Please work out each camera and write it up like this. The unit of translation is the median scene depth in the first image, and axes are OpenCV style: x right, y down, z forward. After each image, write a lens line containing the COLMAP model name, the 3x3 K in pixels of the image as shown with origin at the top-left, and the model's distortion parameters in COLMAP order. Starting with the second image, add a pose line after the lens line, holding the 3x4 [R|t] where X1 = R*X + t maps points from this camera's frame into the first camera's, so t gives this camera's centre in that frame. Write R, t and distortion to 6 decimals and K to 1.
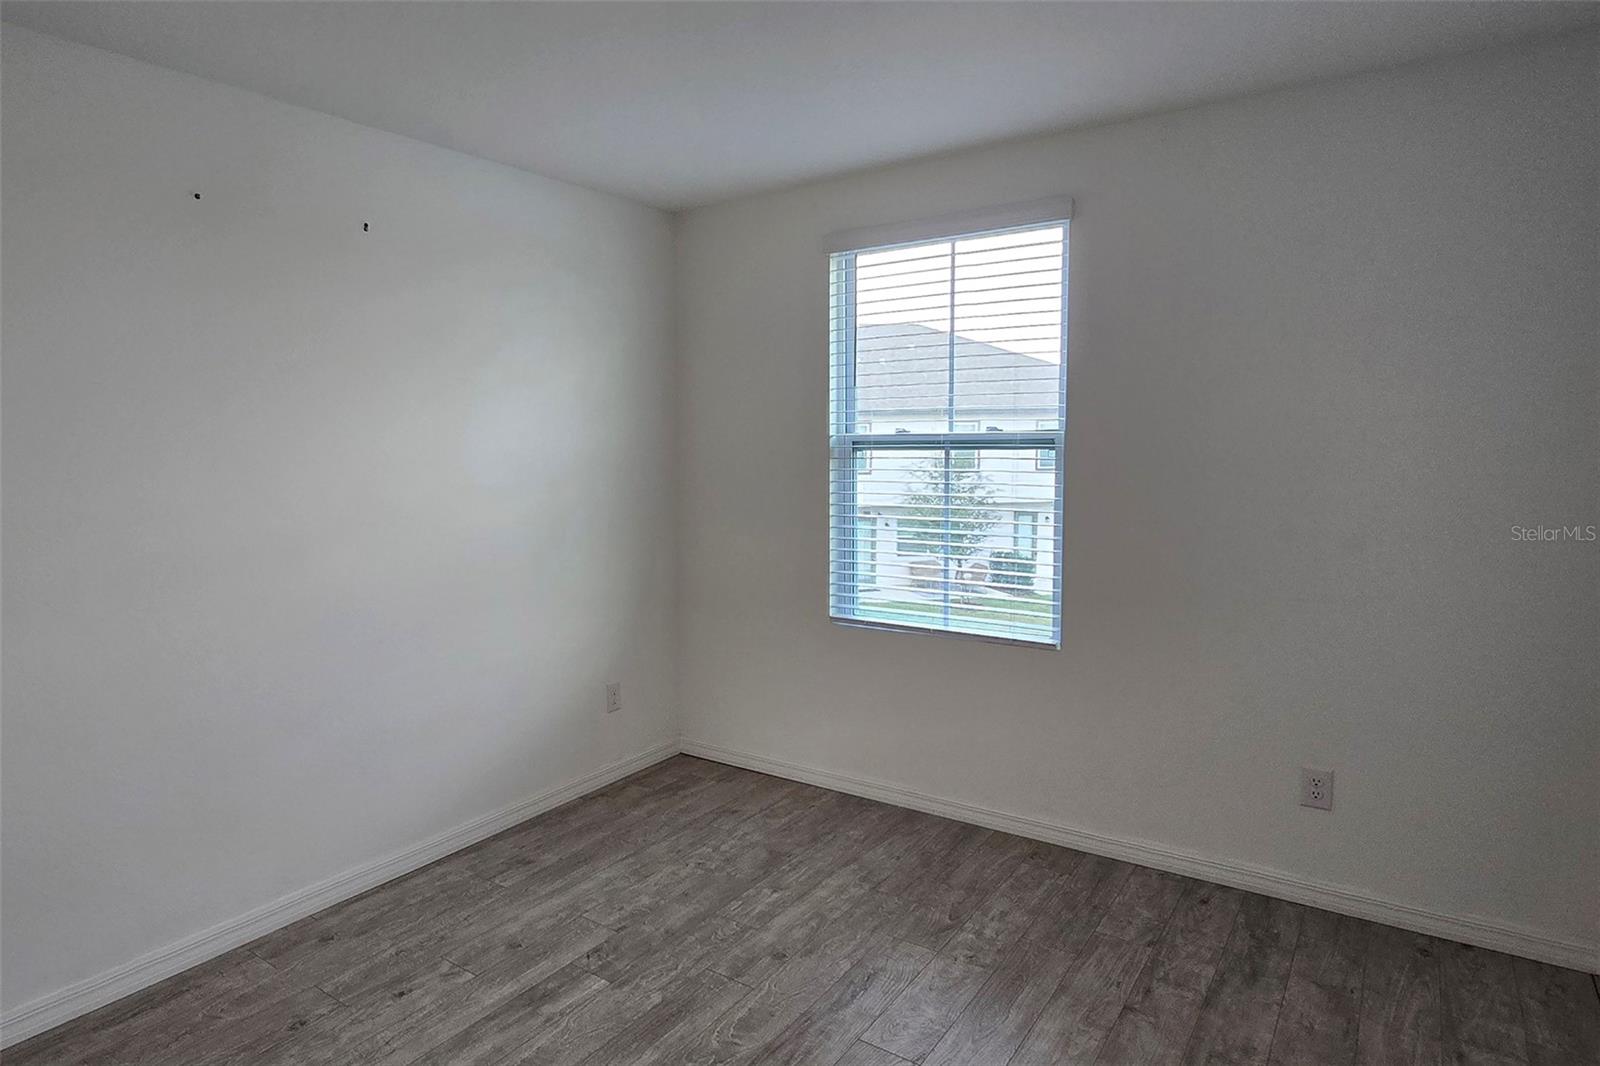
lens RADIAL K [[948.0, 0, 799.1], [0, 948.0, 512.5], [0, 0, 1]] dist [-0.001916, -0.000412]
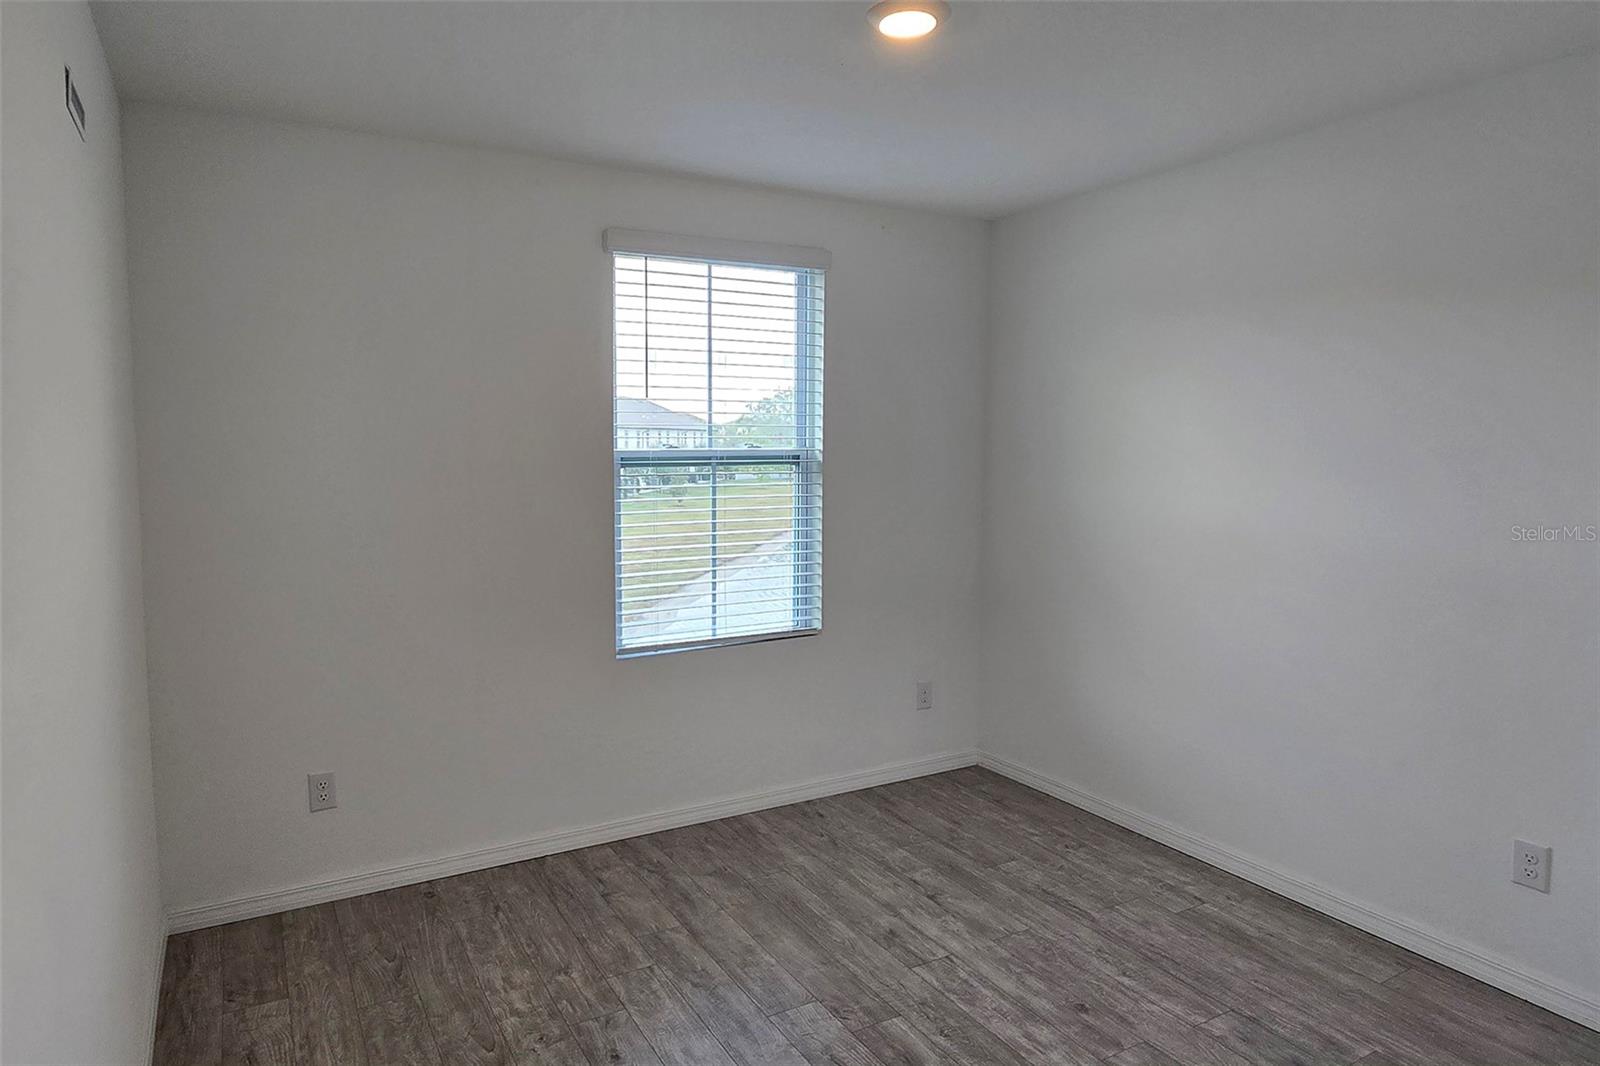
lens RADIAL K [[972.5, 0, 800.0], [0, 972.5, 533.0], [0, 0, 1]] dist [-0.001475, -0.000626]
pose [[0.413671, -0.086315, 0.906326, -0.518872], [0.069375, 0.995590, 0.063152, -0.037399], [-0.907780, 0.036753, 0.417834, 0.321701]]
